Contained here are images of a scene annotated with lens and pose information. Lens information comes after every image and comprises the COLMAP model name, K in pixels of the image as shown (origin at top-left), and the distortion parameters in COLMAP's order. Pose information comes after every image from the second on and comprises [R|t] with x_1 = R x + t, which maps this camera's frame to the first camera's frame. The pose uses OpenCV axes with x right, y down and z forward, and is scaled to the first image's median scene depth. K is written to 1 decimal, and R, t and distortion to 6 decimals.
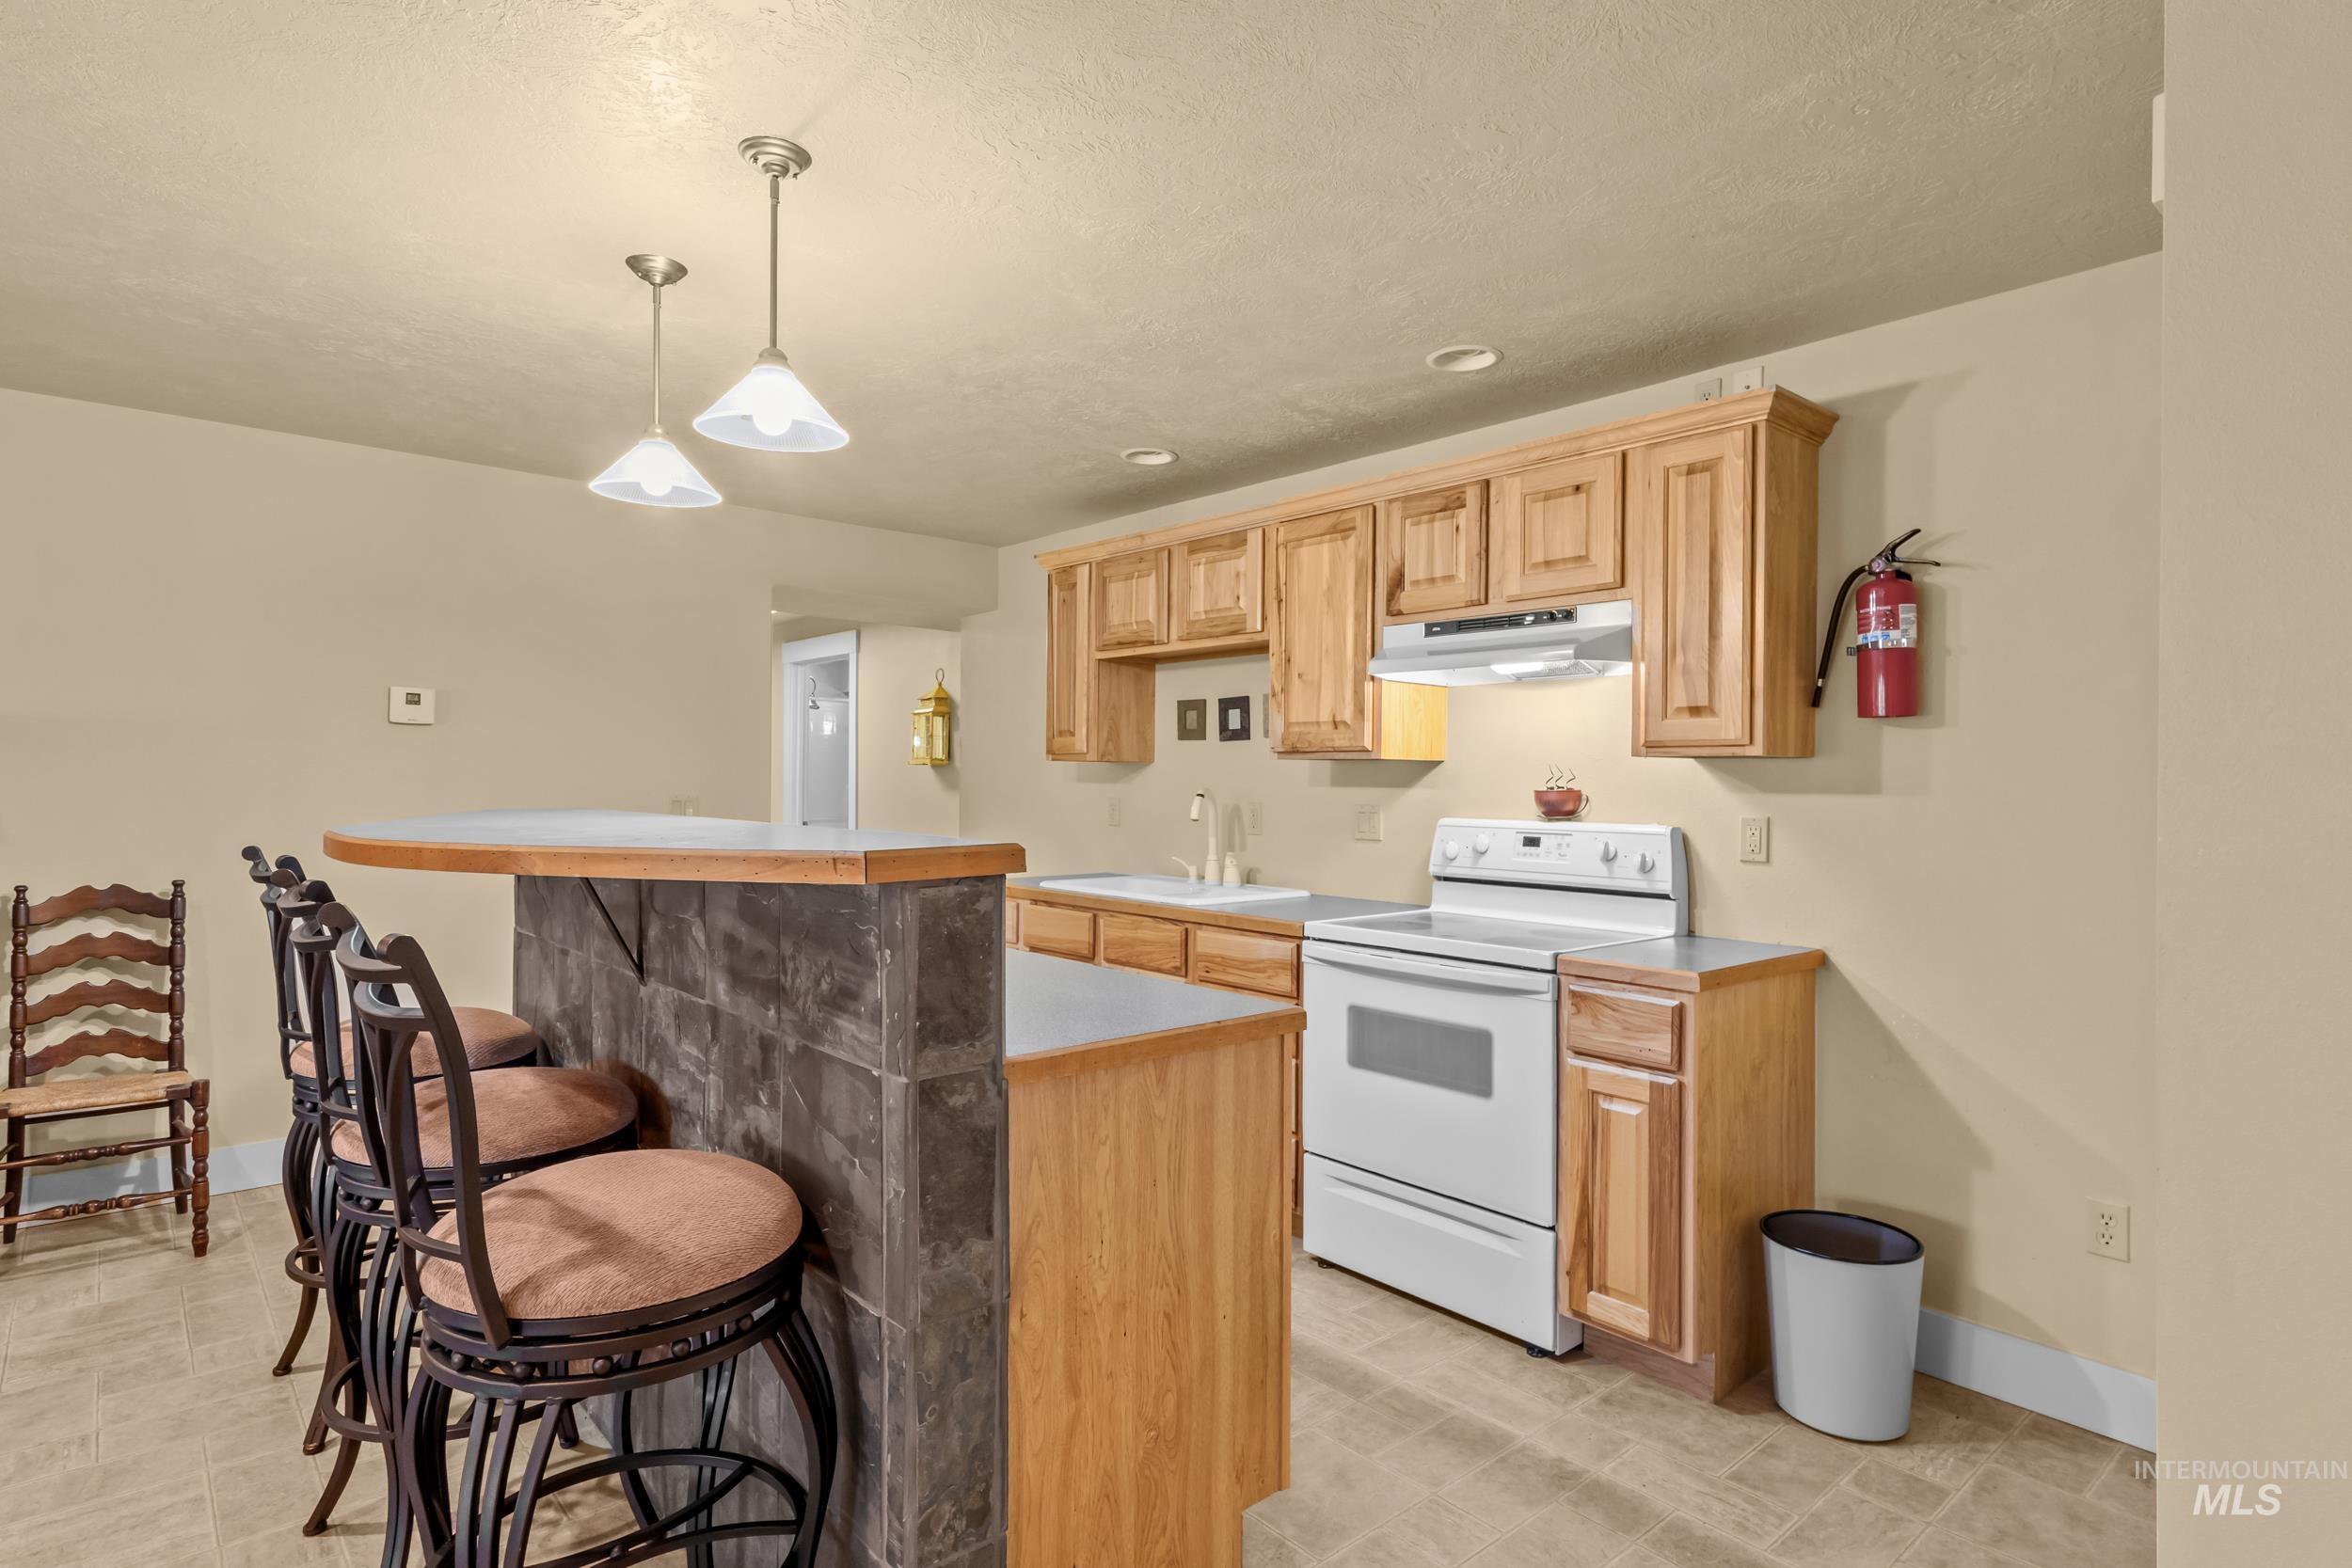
lens RADIAL K [[1163.1, 0, 1178.5], [0, 1163.1, 796.2], [0, 0, 1]] dist [0.008255, 0.000601]
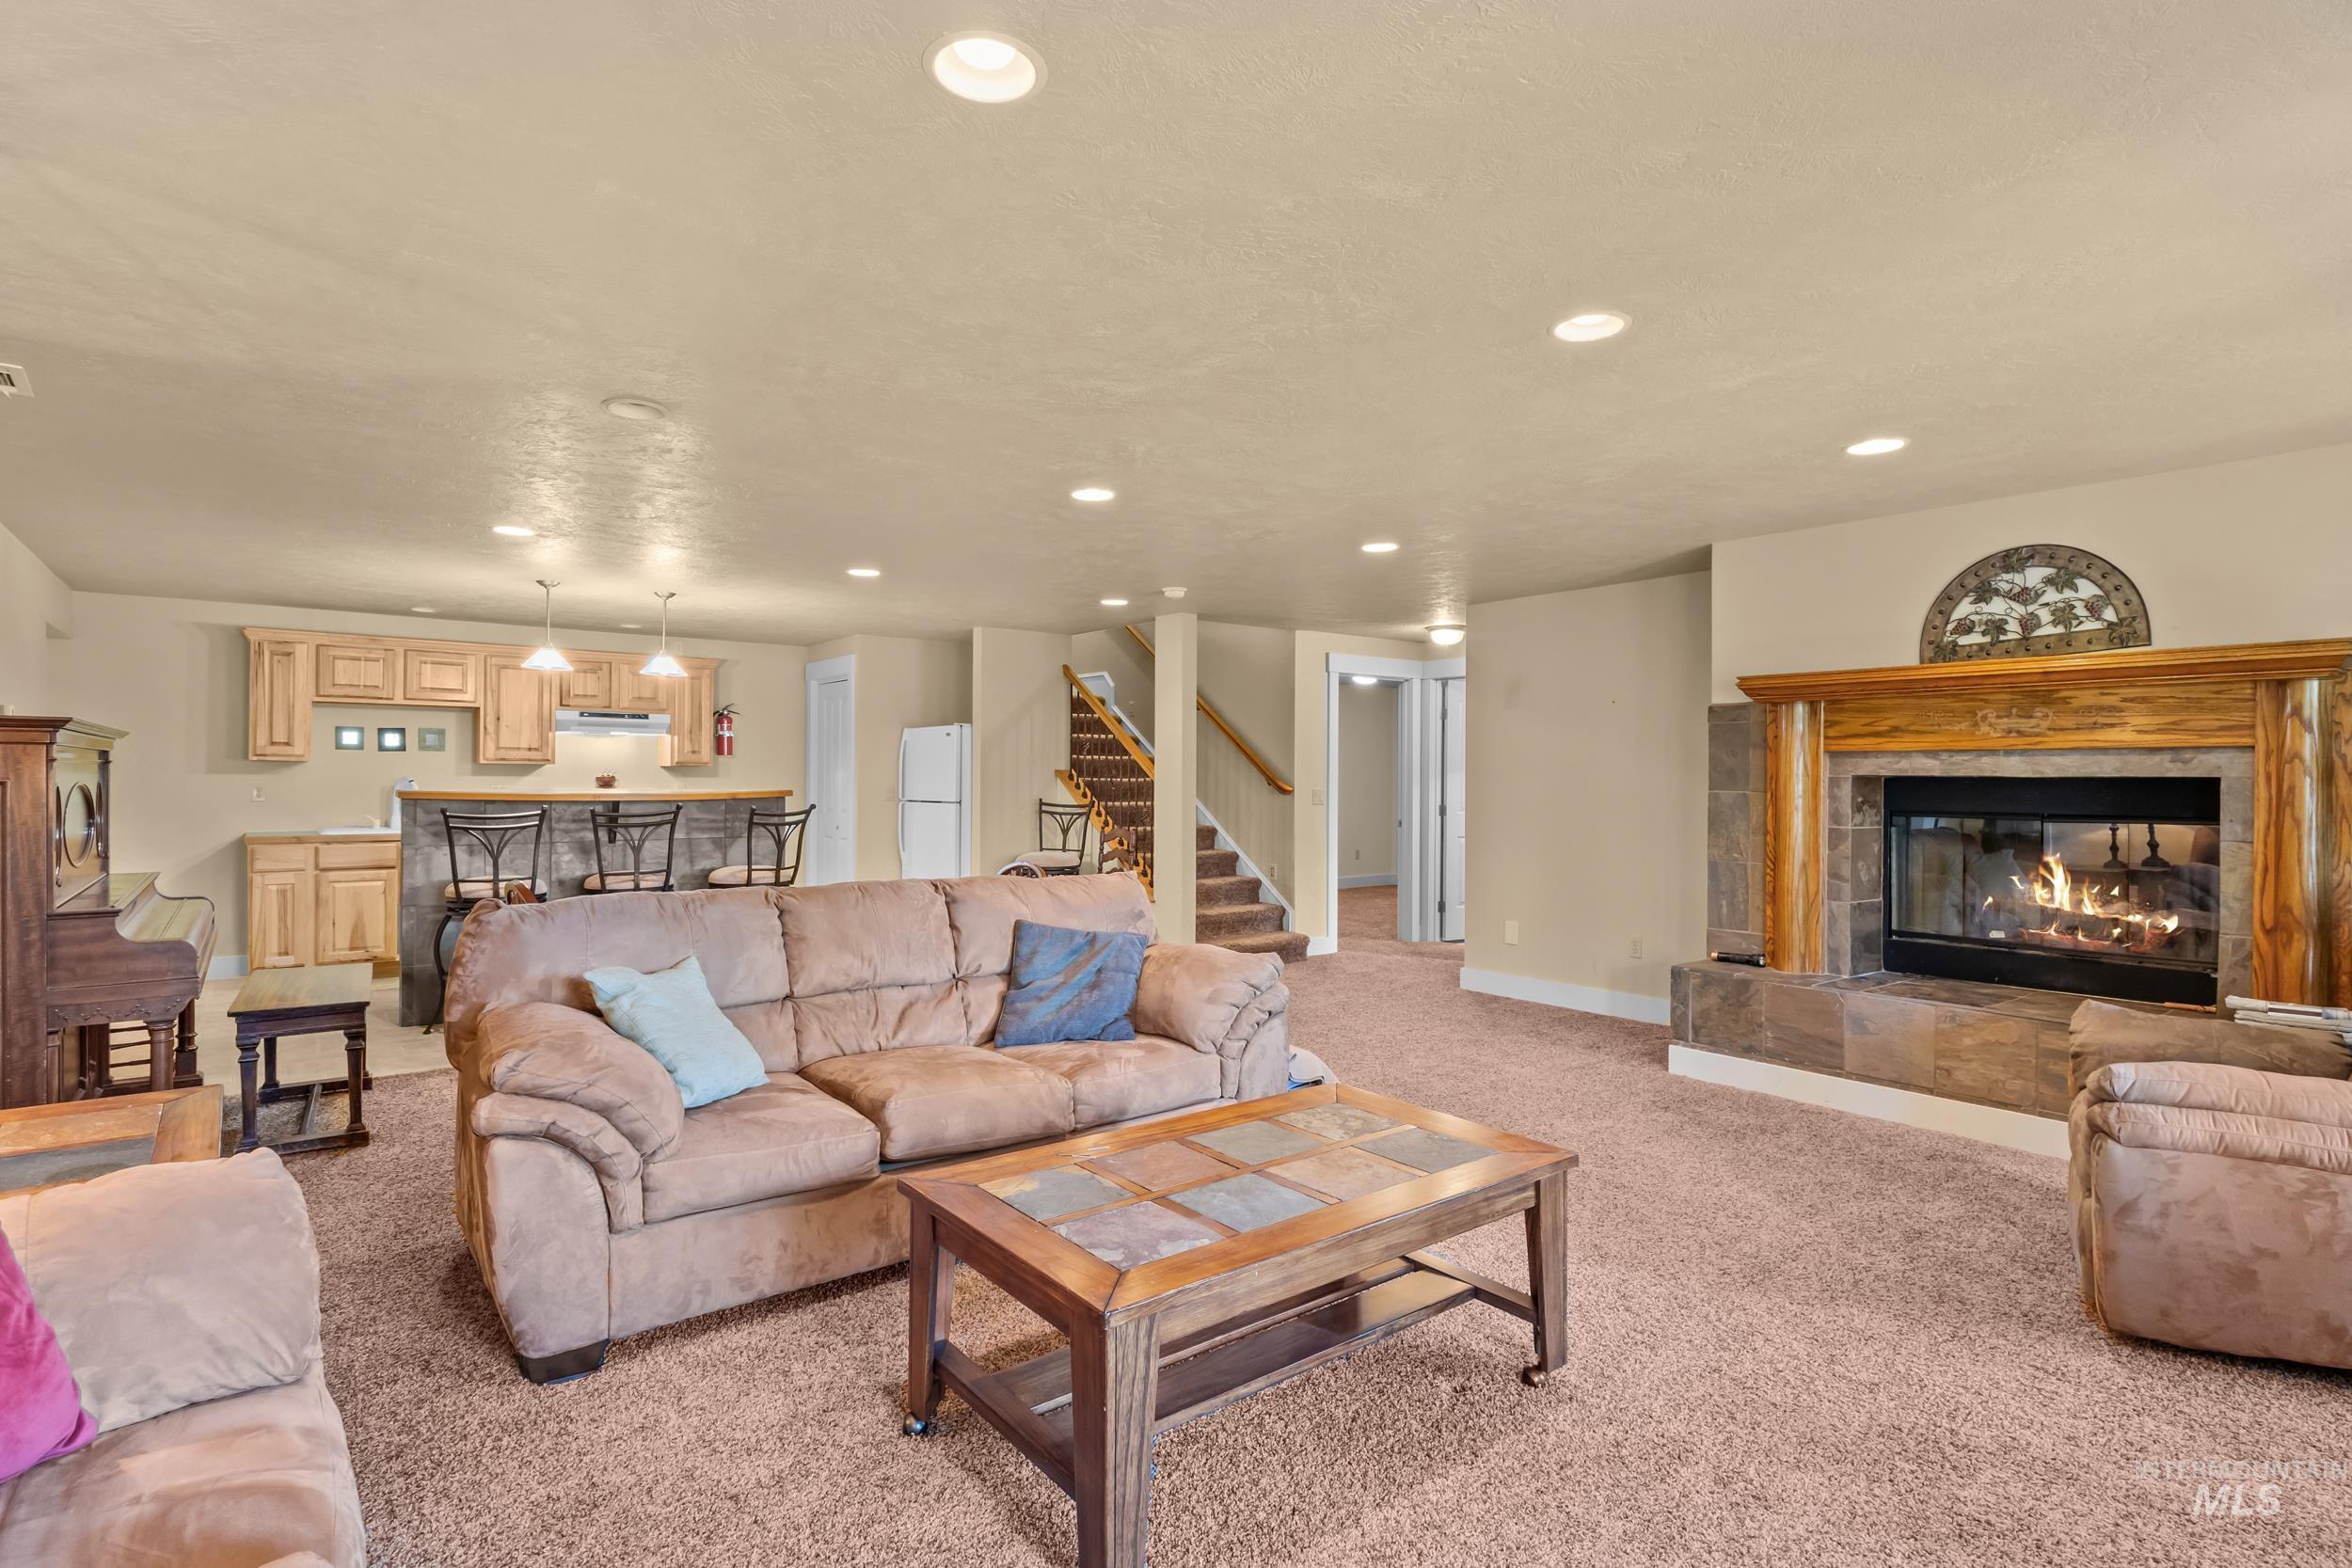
lens RADIAL K [[1163.1, 0, 1176.9], [0, 1163.1, 778.9], [0, 0, 1]] dist [0.008255, 0.000601]
pose [[0.069492, -0.008502, 0.997546, -2.132476], [-0.007158, 0.999934, 0.009021, -0.031615], [-0.997557, -0.007767, 0.069427, -0.450743]]
